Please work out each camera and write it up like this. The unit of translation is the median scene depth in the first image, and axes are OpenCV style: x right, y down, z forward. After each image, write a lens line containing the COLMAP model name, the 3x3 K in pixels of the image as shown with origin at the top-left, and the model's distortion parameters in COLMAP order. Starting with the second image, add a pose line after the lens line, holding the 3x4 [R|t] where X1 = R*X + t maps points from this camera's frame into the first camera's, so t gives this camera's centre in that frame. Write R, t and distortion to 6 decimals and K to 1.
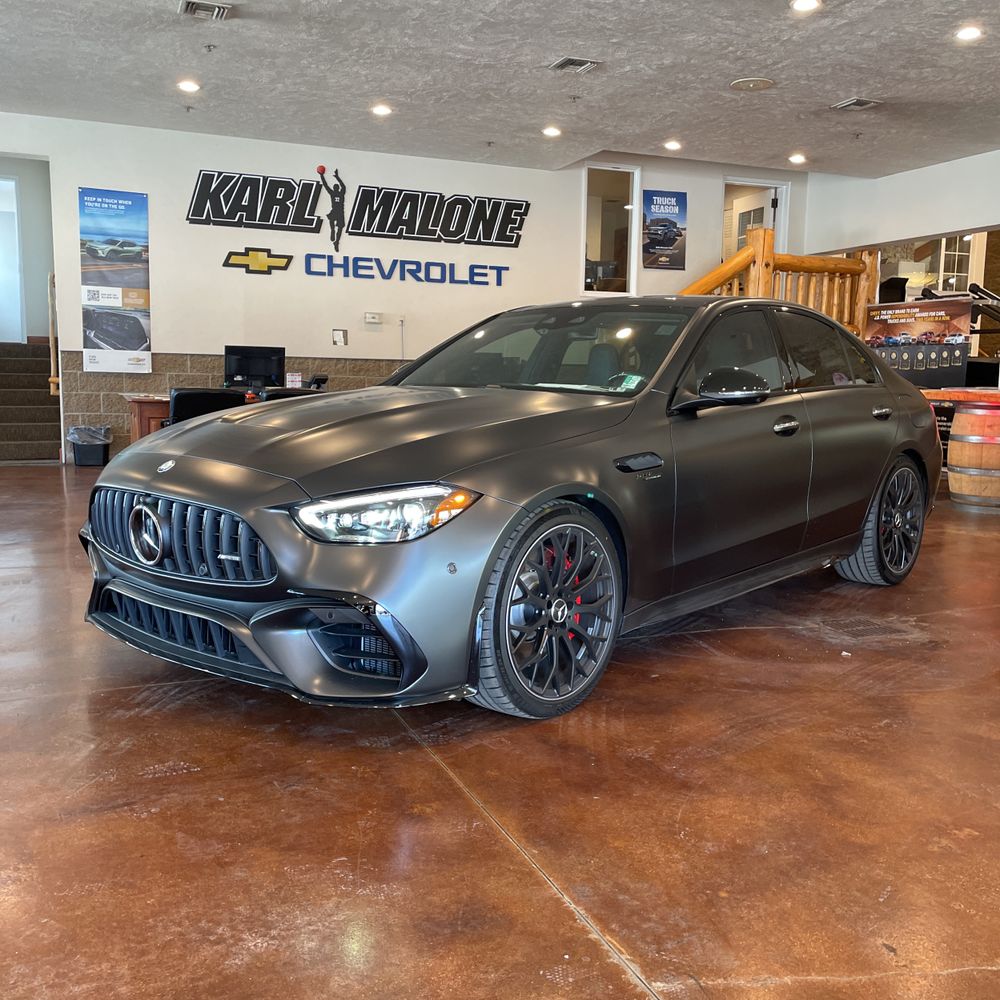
lens RADIAL K [[1000.6, 0, 500.0], [0, 1000.6, 500.0], [0, 0, 1]] dist [0.082925, -0.120867]
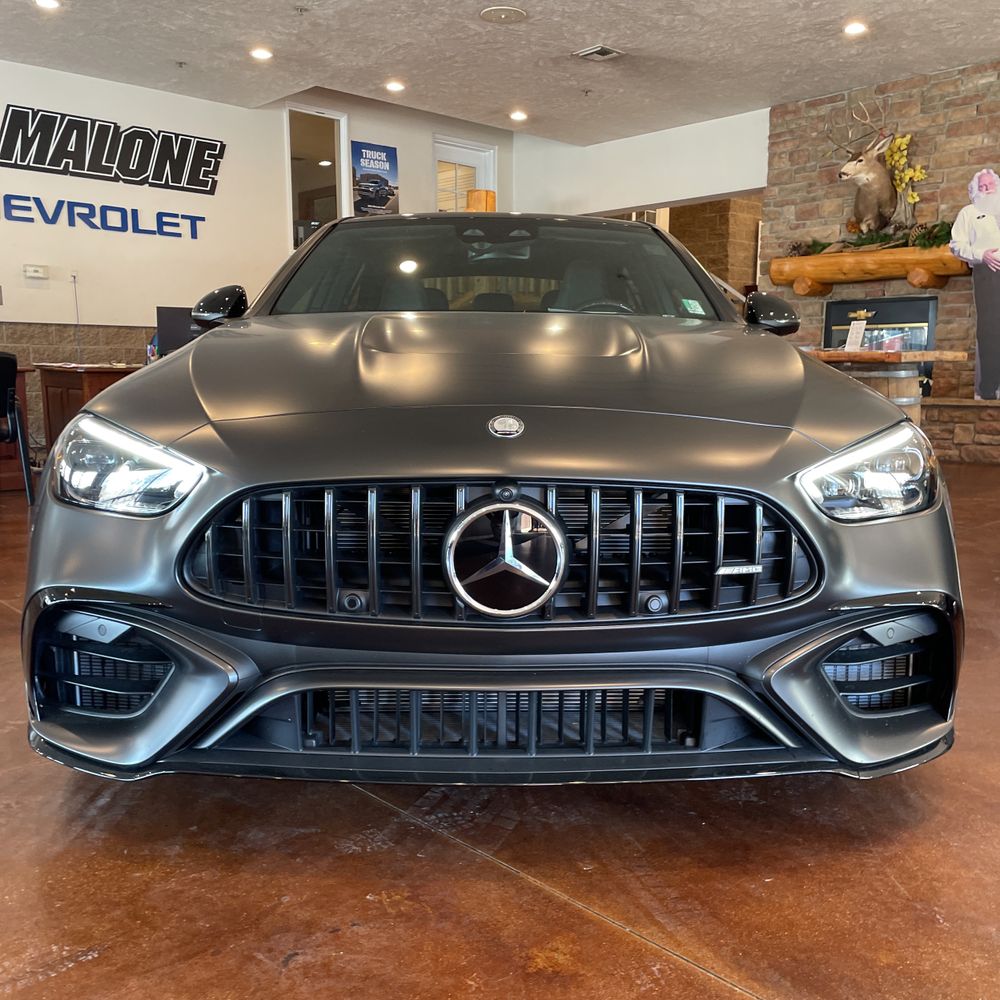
lens RADIAL K [[1014.0, 0, 514.1], [0, 1014.0, 505.9], [0, 0, 1]] dist [0.085278, -0.118999]
pose [[0.936386, -0.055781, 0.346511, -0.065011], [0.050963, 0.998435, 0.023008, 0.006168], [-0.347253, -0.003885, 0.937764, 0.099585]]
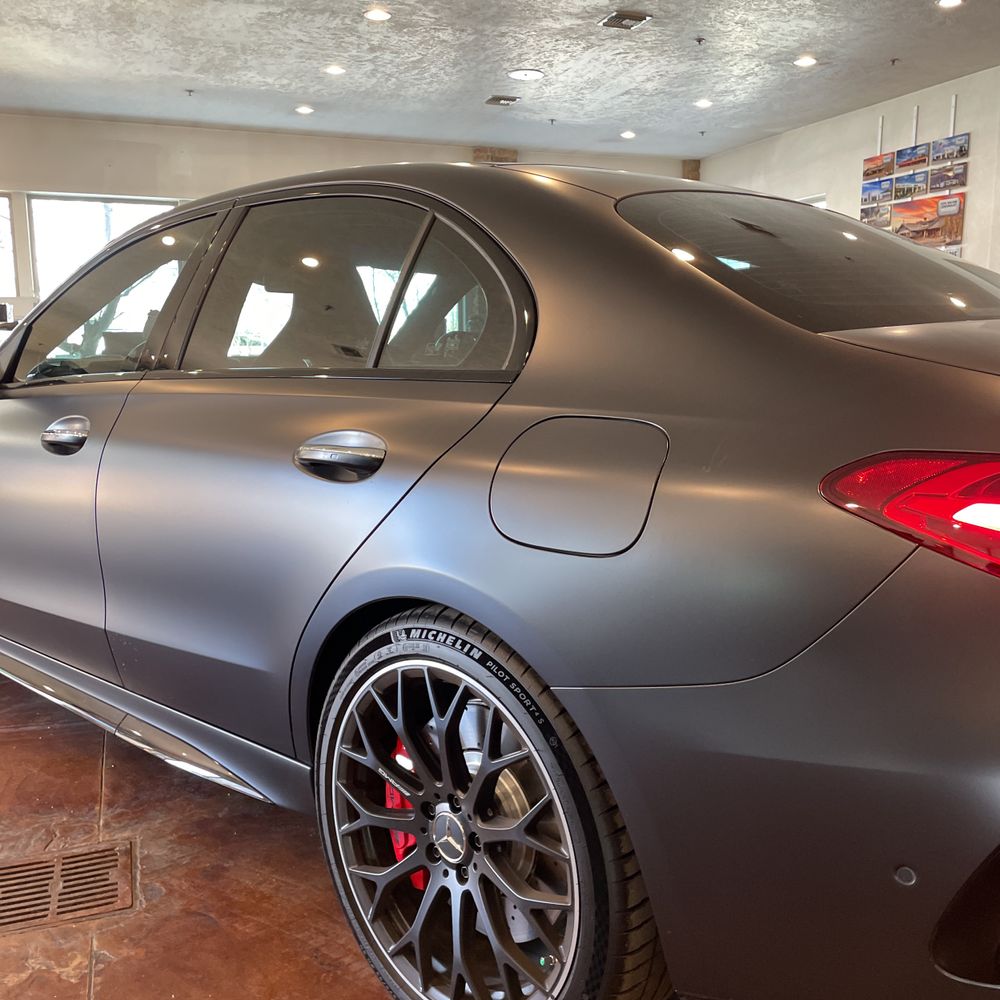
lens RADIAL K [[999.5, 0, 501.5], [0, 999.5, 487.8], [0, 0, 1]] dist [0.087615, -0.121678]
pose [[-0.029260, 0.130792, -0.990978, 0.328342], [-0.119417, 0.983845, 0.133377, -0.058028], [0.992413, 0.122242, -0.013168, 0.494650]]
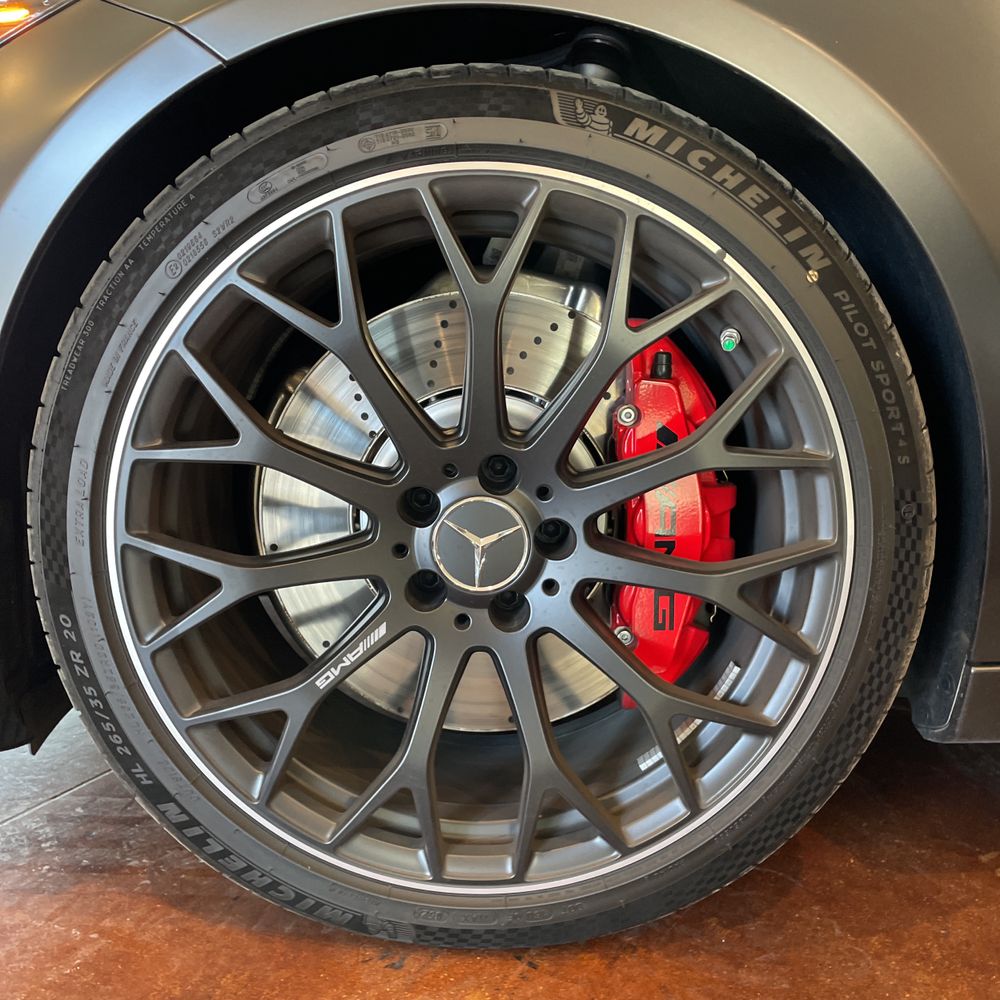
lens RADIAL K [[1000.6, 0, 500.0], [0, 1000.6, 500.0], [0, 0, 1]] dist [0.082925, -0.120867]
pose [[0.662162, 0.149857, -0.734224, 0.069720], [-0.119842, 0.988366, 0.093649, 0.022274], [0.739716, 0.025980, 0.672417, 0.245288]]
